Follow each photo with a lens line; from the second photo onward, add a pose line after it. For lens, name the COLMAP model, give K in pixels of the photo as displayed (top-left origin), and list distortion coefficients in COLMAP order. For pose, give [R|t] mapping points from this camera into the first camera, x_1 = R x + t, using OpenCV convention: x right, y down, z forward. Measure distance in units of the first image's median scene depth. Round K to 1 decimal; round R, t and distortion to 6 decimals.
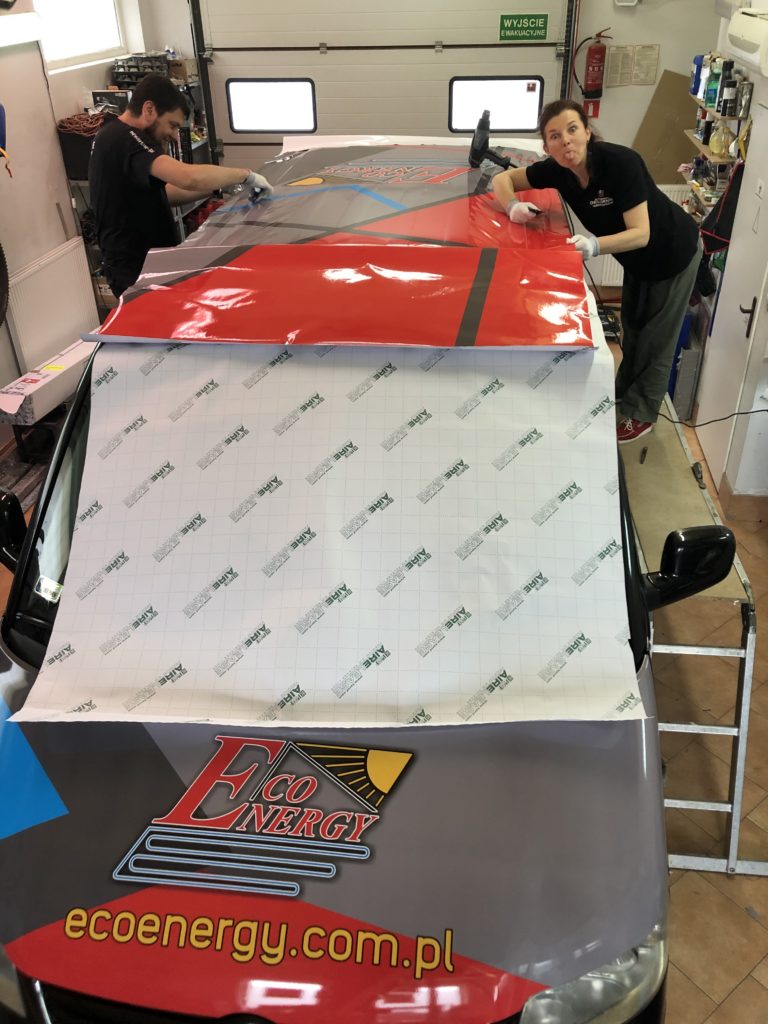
lens RADIAL K [[828.5, 0, 384.0], [0, 828.5, 512.0], [0, 0, 1]] dist [0.098112, -0.084025]
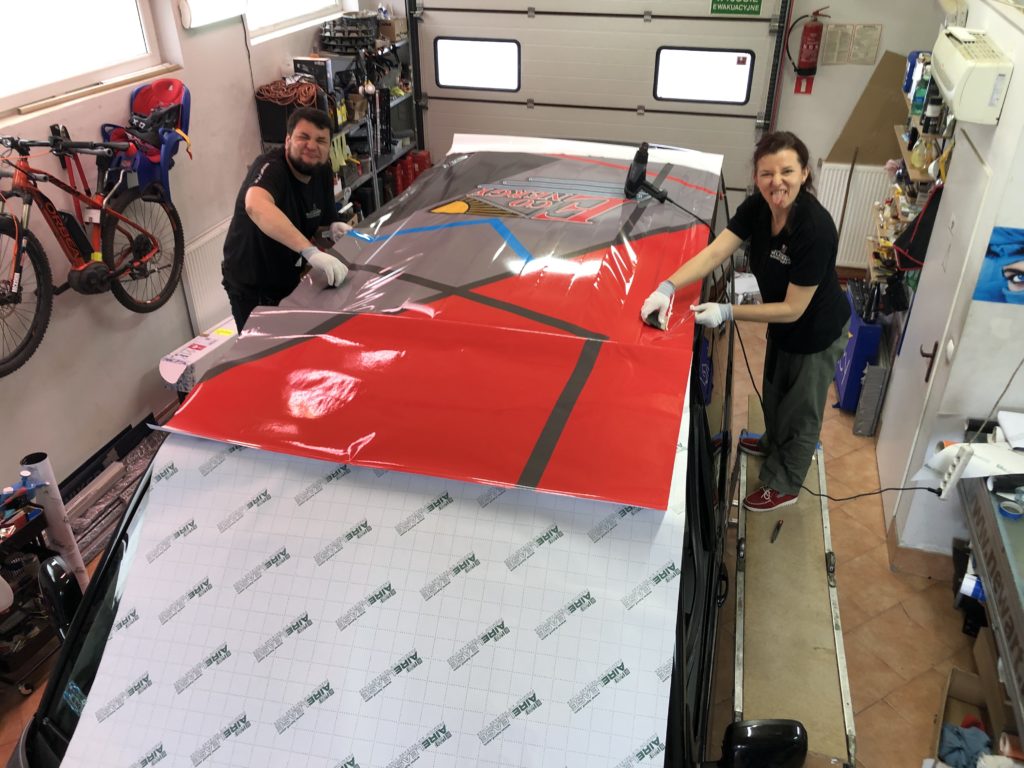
lens RADIAL K [[837.7, 0, 512.0], [0, 837.7, 384.0], [0, 0, 1]] dist [0.037461, -0.001664]
pose [[0.989130, 0.090021, -0.116271, 0.078791], [-0.091795, 0.995728, -0.009979, -0.132180], [0.114876, 0.020543, 0.993167, 0.028955]]
